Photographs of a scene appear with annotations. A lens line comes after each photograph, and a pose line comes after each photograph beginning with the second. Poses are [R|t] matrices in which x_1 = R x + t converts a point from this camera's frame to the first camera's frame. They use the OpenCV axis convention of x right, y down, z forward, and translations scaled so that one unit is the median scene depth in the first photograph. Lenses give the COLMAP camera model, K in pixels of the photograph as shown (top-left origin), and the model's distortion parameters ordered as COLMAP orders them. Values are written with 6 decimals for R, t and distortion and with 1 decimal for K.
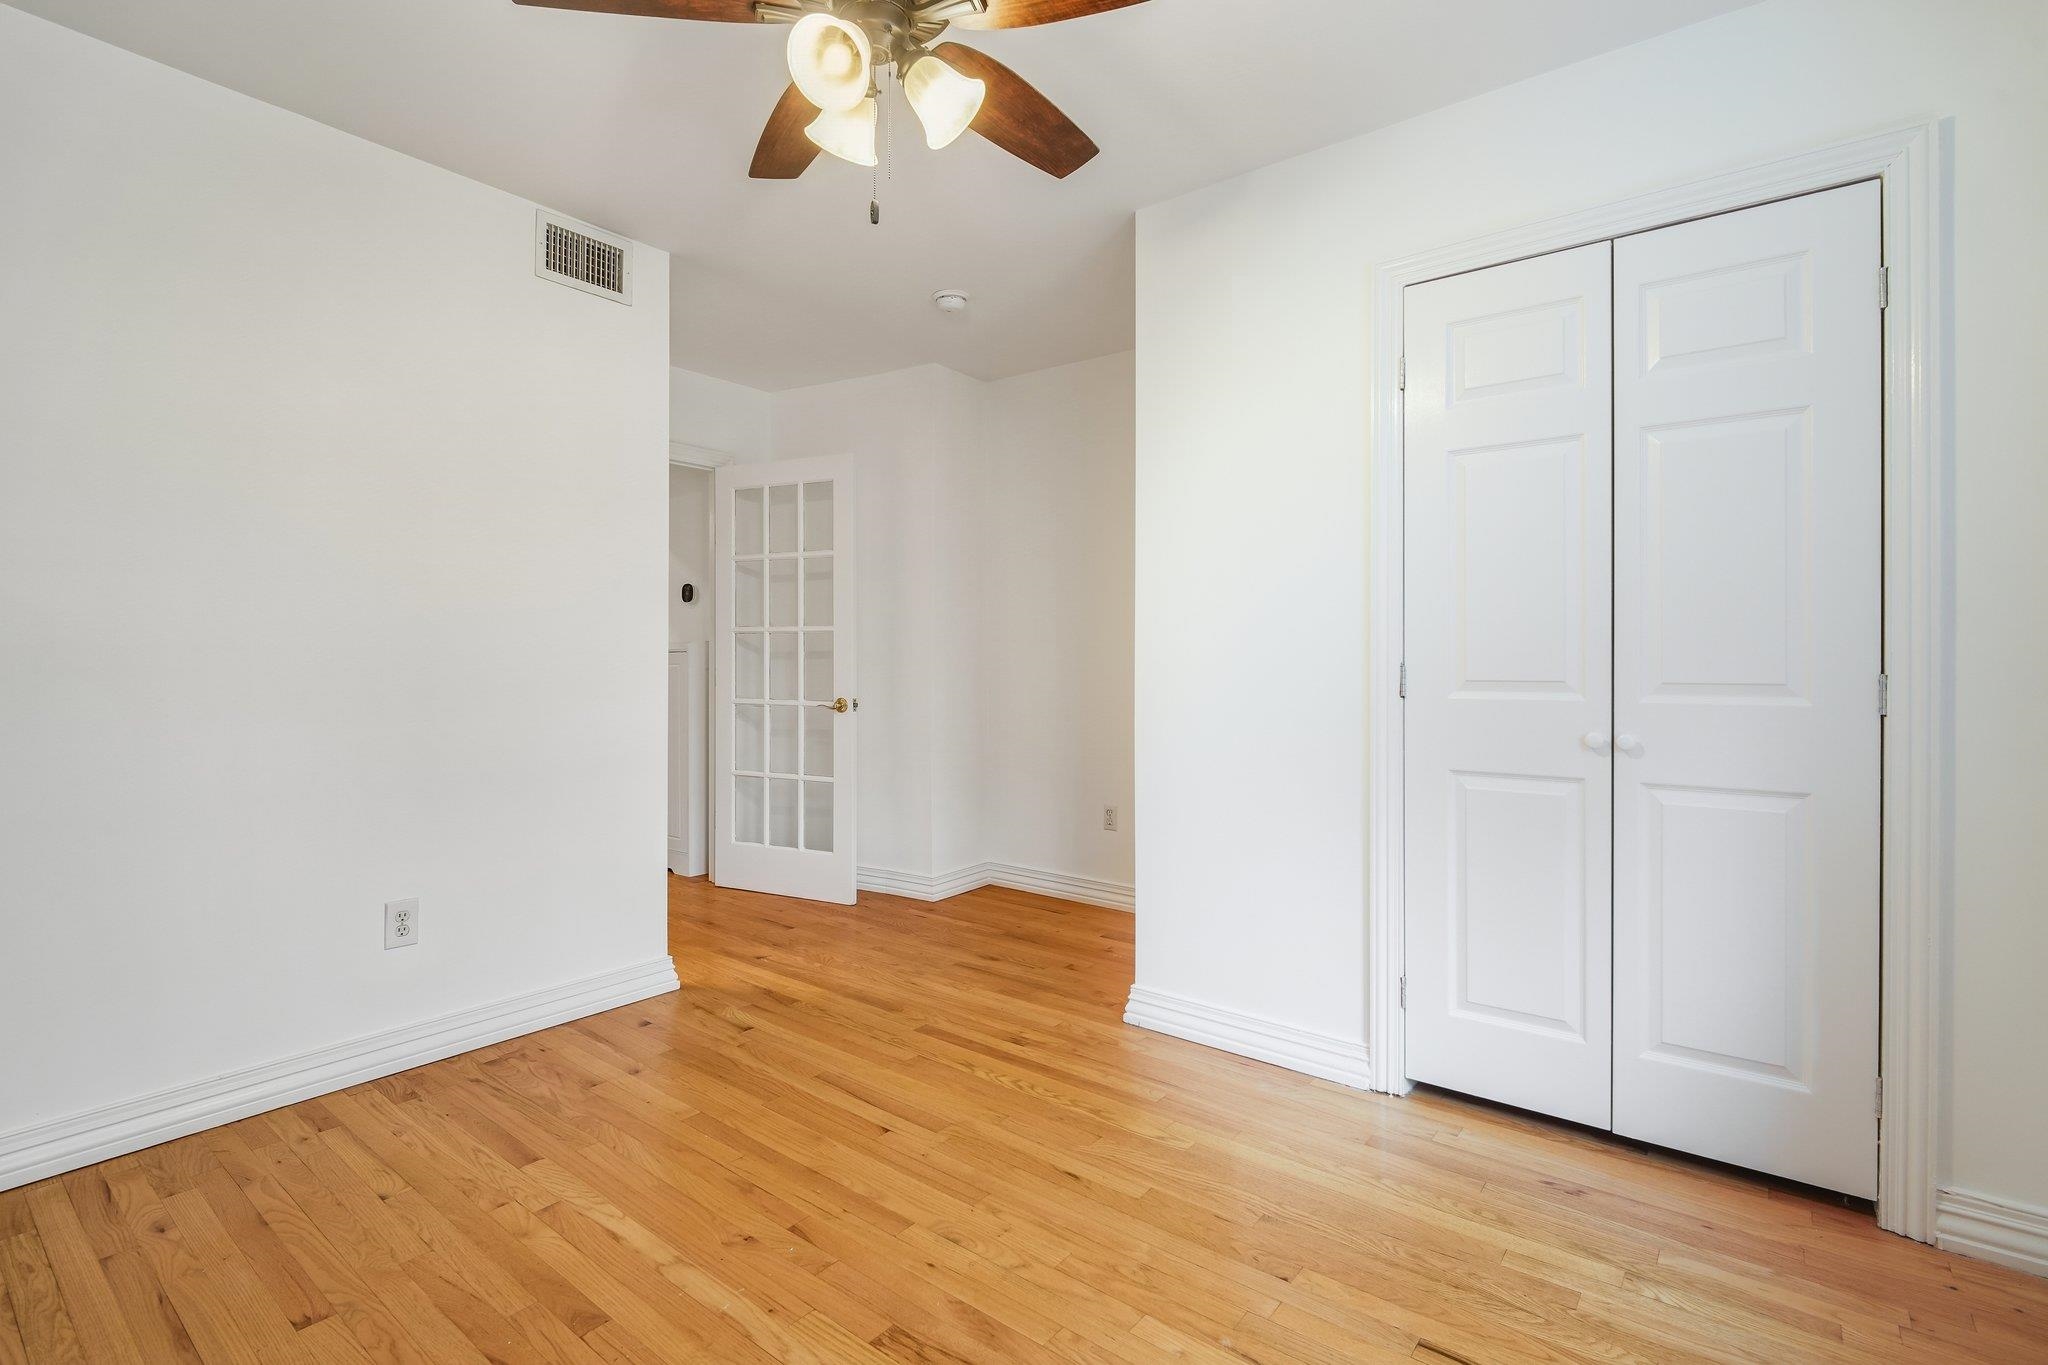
lens RADIAL K [[962.8, 0, 1026.2], [0, 962.8, 671.8], [0, 0, 1]] dist [0.000575, -0.000359]
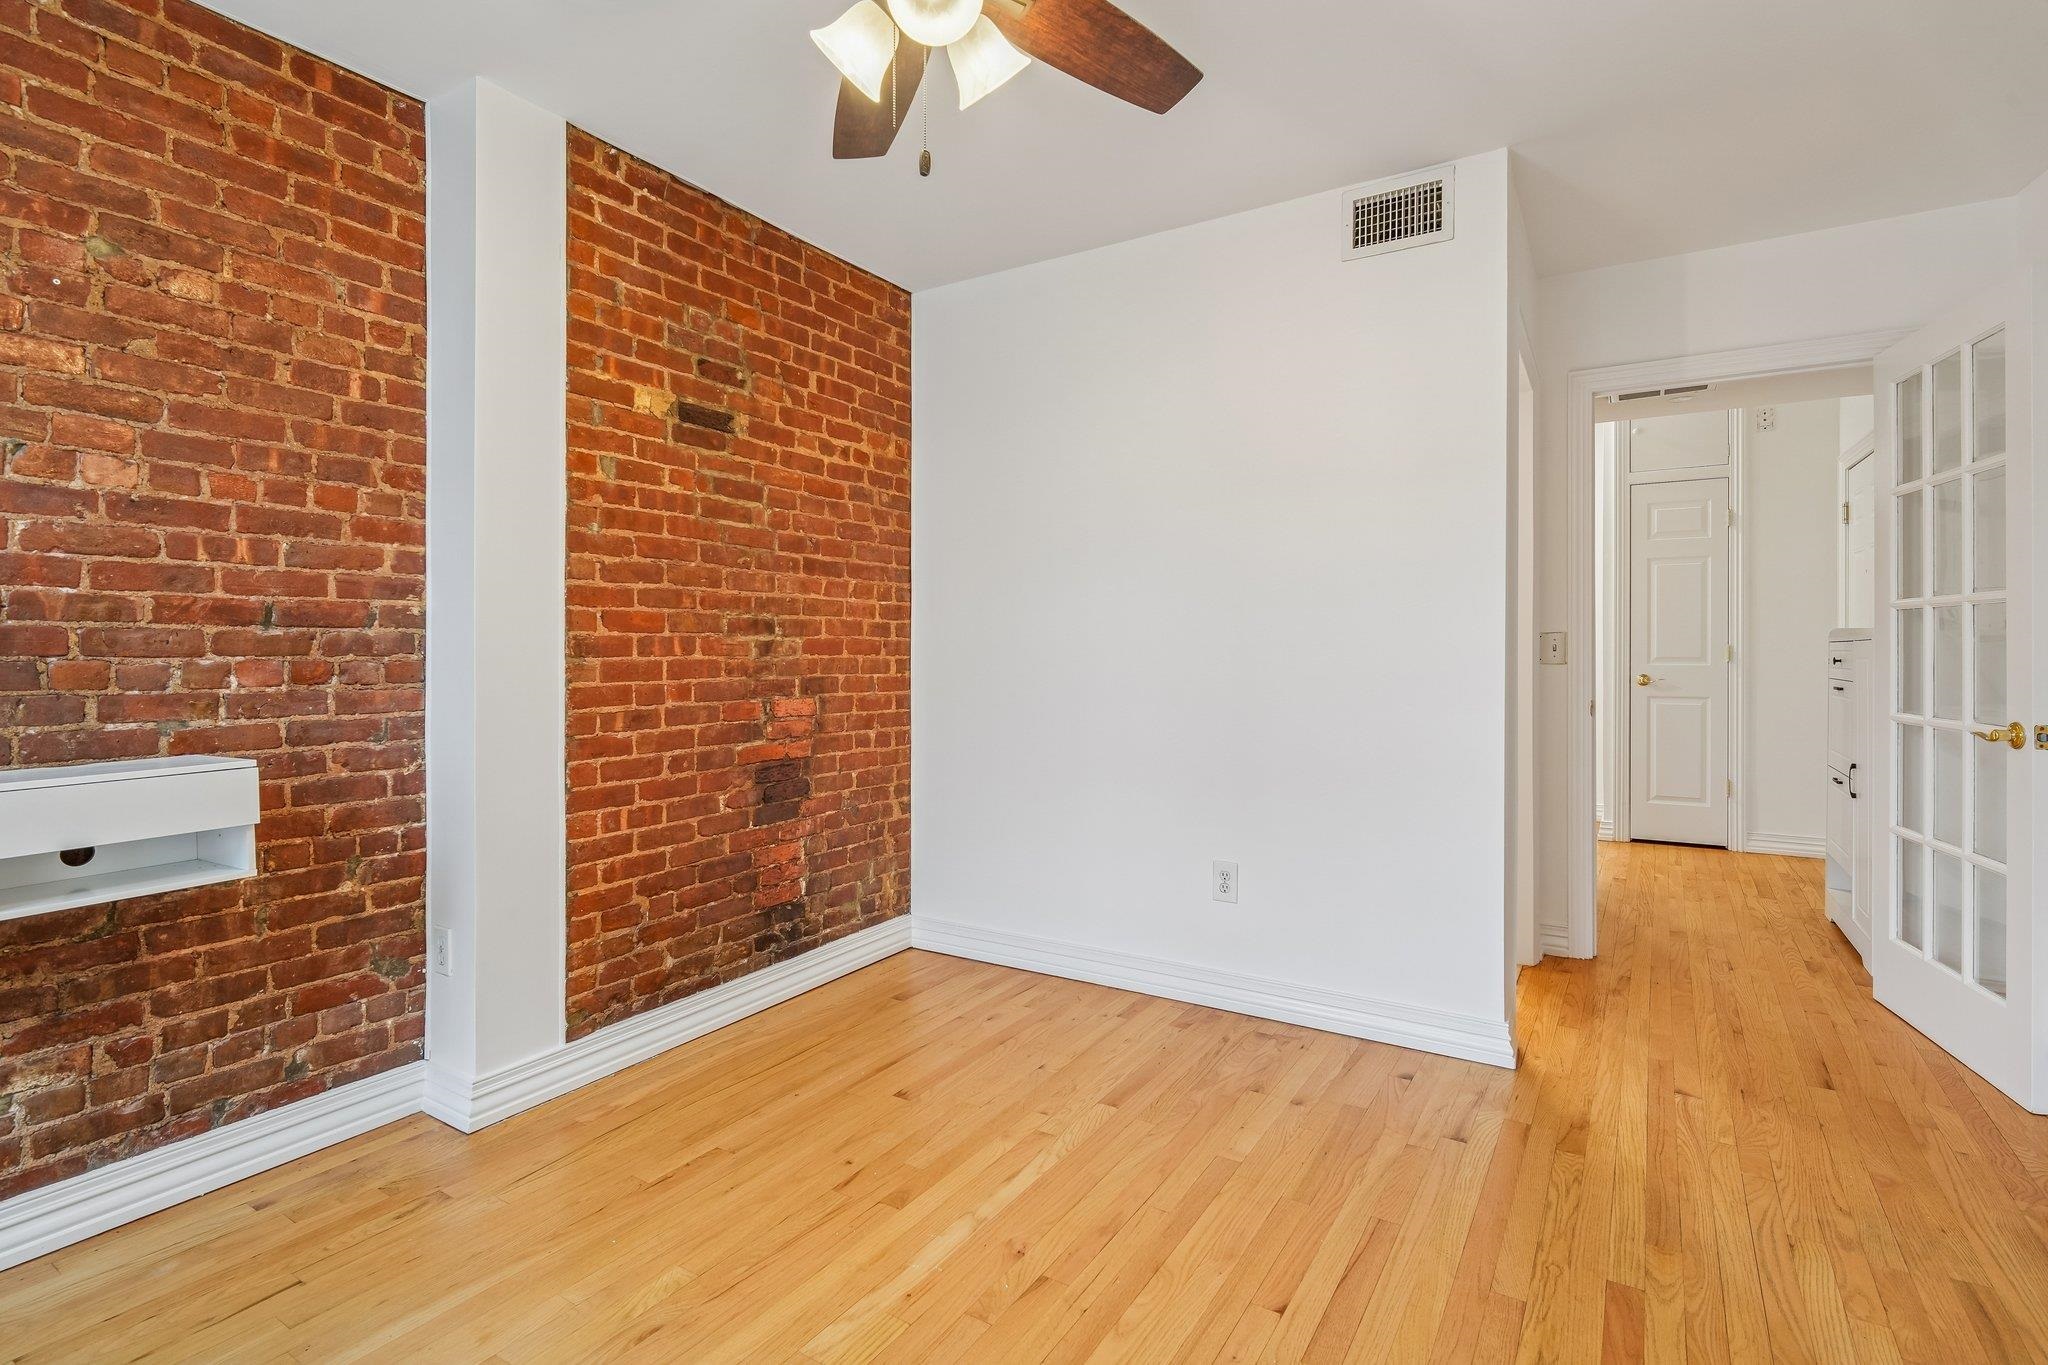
lens RADIAL K [[968.2, 0, 1024.2], [0, 968.2, 652.6], [0, 0, 1]] dist [0.003635, -0.000246]
pose [[0.102894, -0.000352, -0.994692, 0.466134], [-0.009228, 0.999957, -0.001308, -0.009421], [0.994650, 0.009314, 0.102886, 0.615252]]
